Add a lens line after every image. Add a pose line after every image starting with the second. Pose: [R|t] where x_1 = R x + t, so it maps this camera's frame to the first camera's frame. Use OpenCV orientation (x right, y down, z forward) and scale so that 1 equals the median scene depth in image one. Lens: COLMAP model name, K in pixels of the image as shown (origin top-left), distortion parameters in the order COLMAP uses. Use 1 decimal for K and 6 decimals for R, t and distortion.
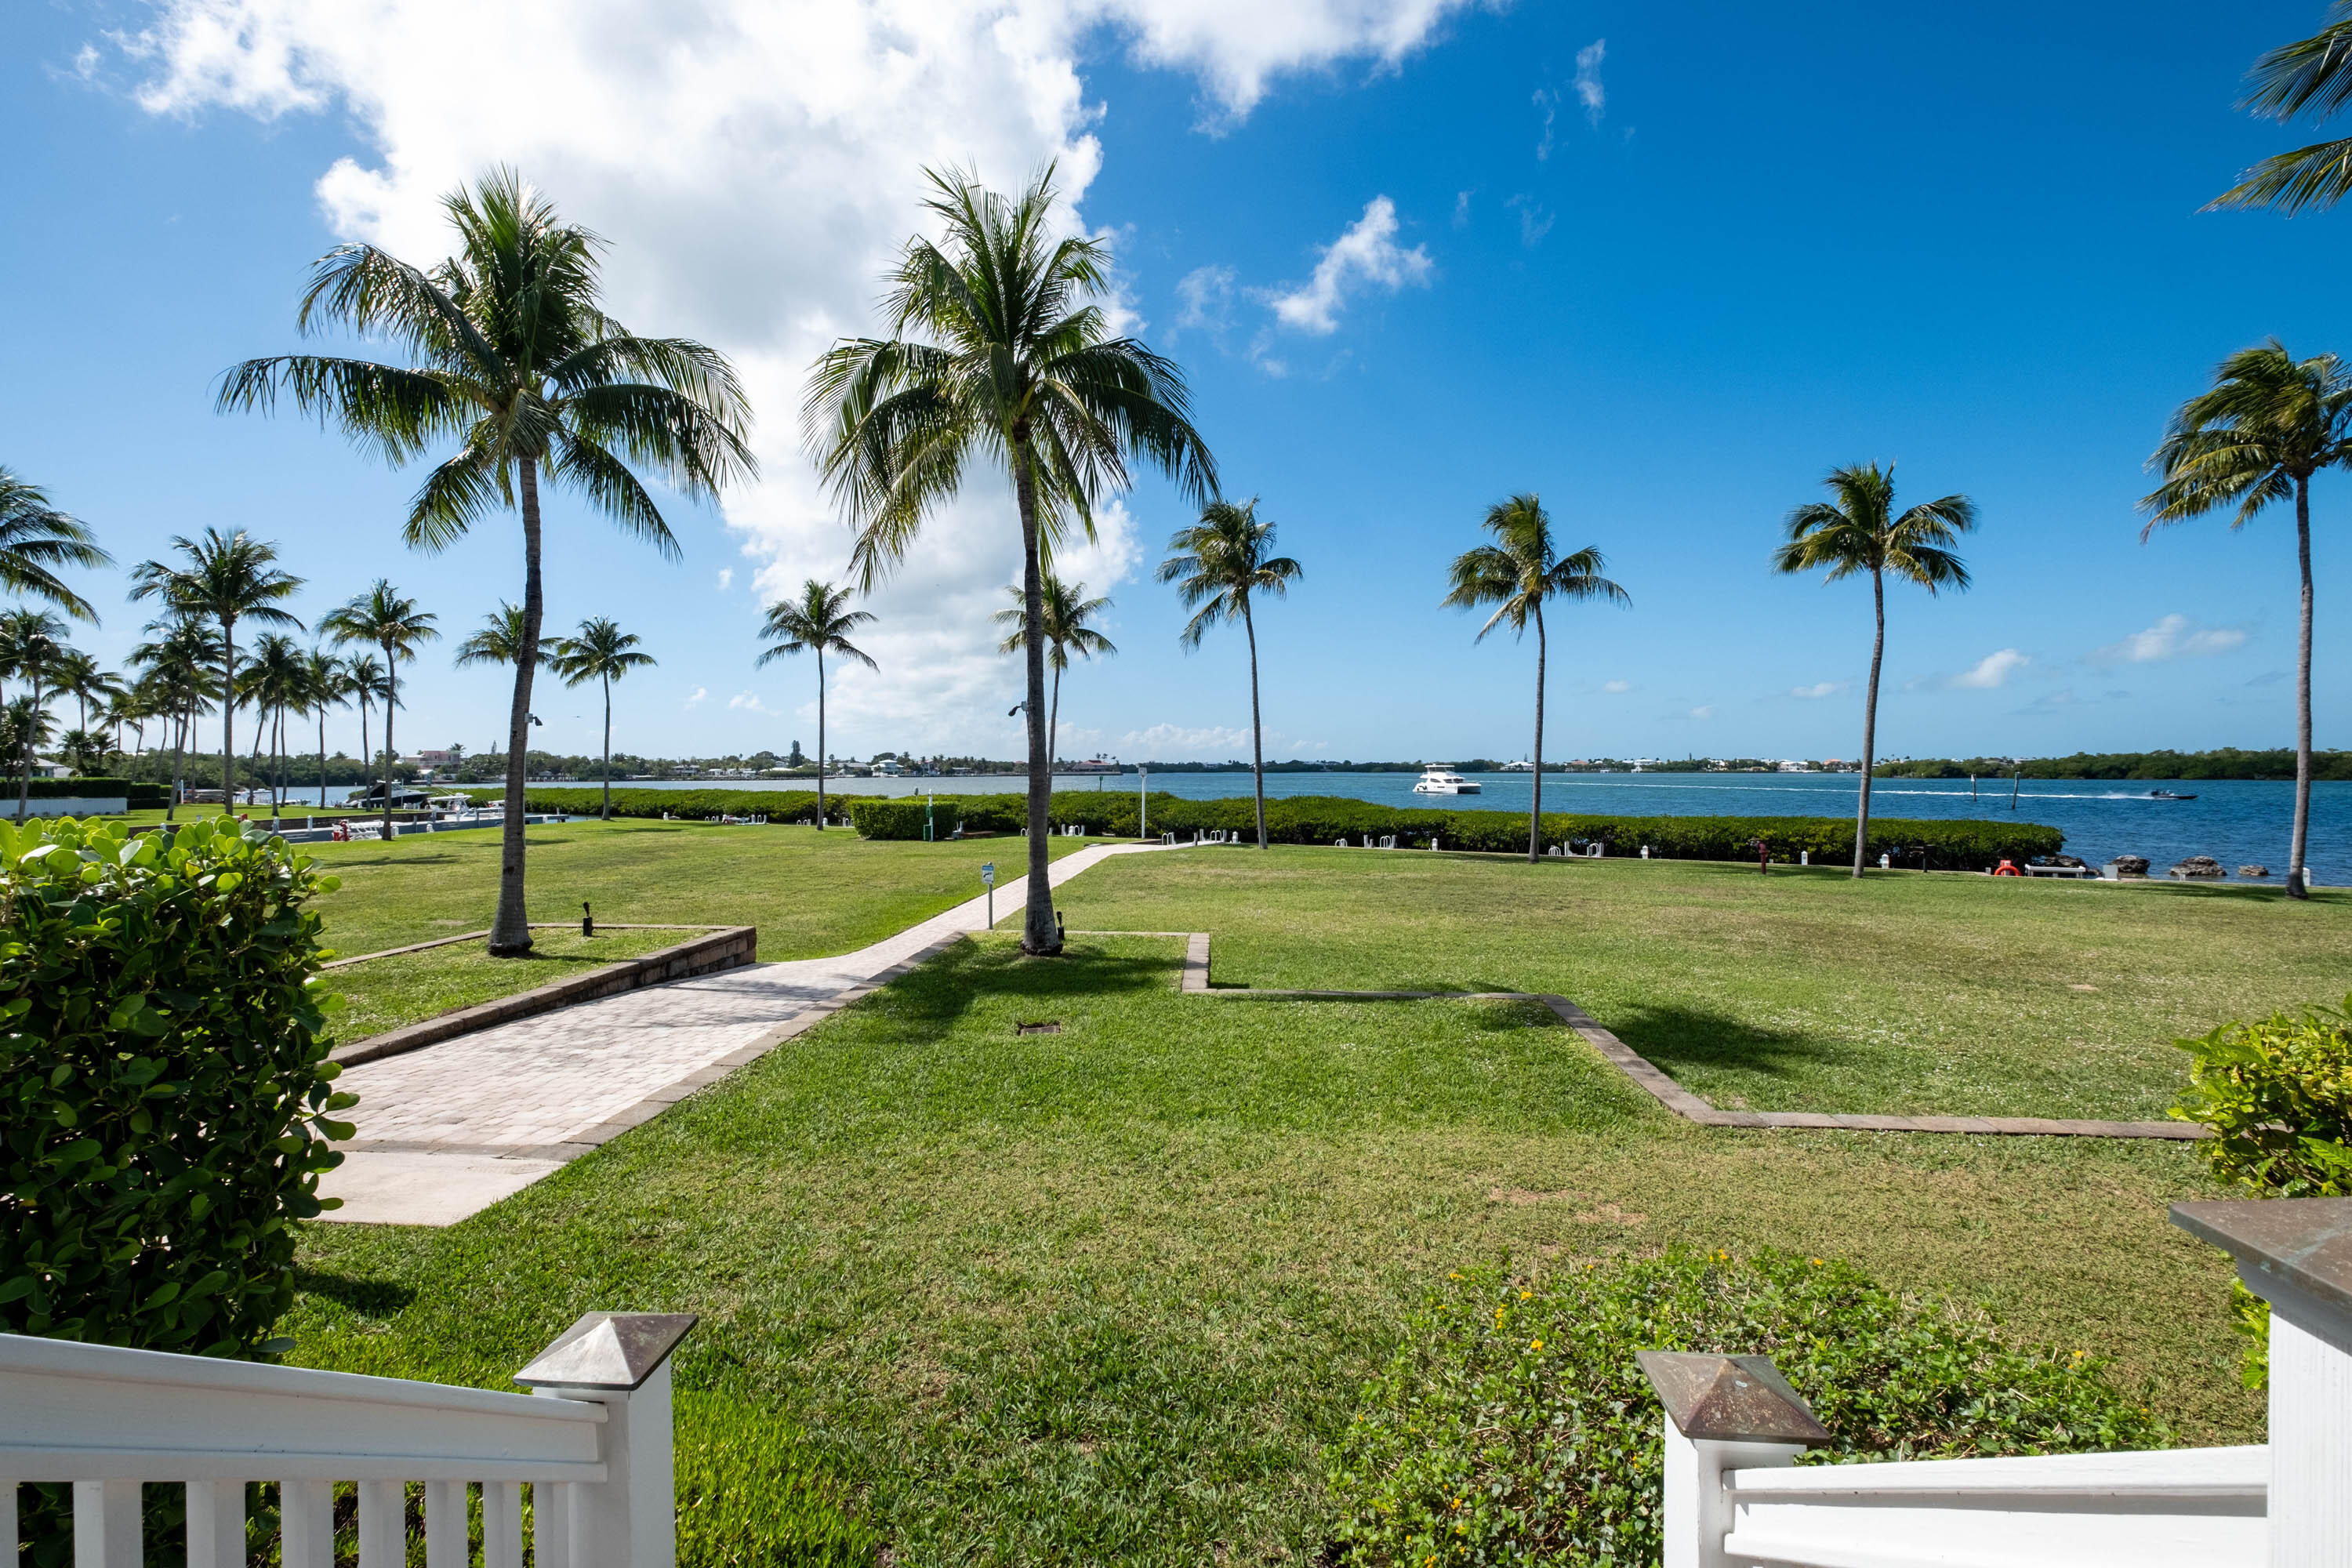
lens RADIAL K [[1019.9, 0, 1151.2], [0, 1019.9, 777.1], [0, 0, 1]] dist [-0.005792, -0.000334]
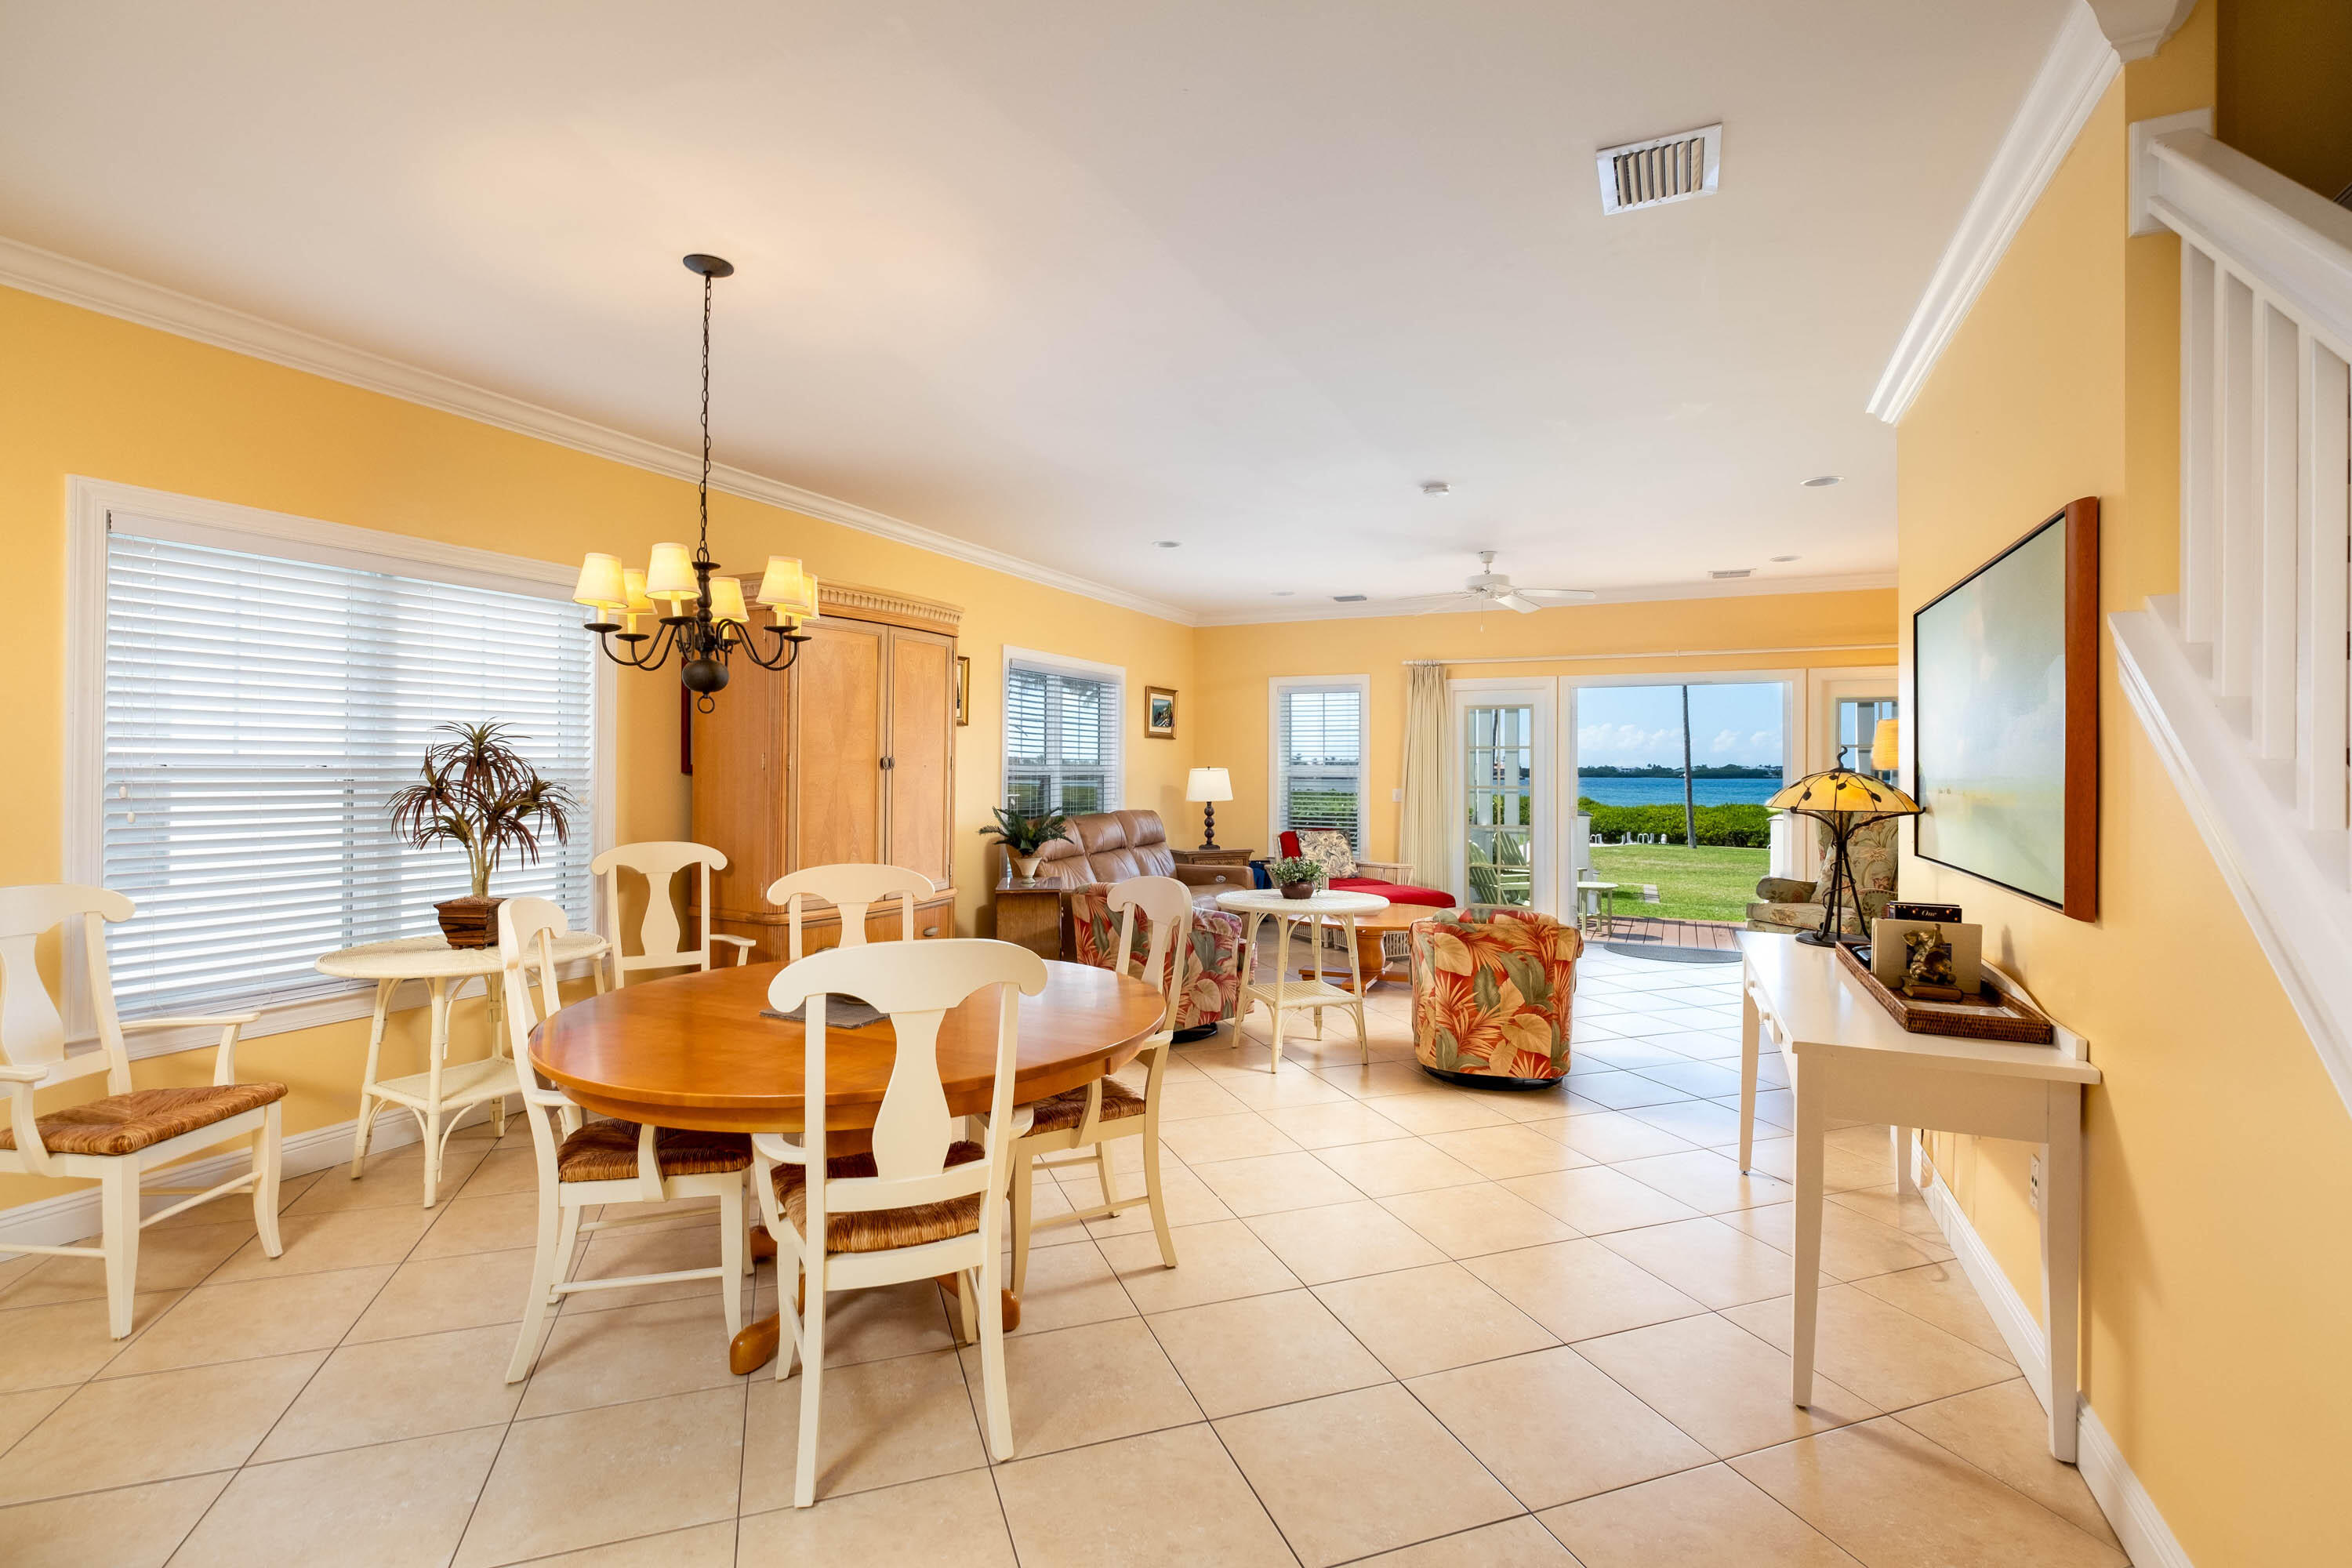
lens RADIAL K [[1077.3, 0, 1172.1], [0, 1077.3, 764.3], [0, 0, 1]] dist [-0.001372, -0.000308]
pose [[0.942711, 0.003700, -0.333589, -0.048291], [-0.008763, 0.999868, -0.013674, 0.000838], [0.333495, 0.015814, 0.942619, -0.418958]]
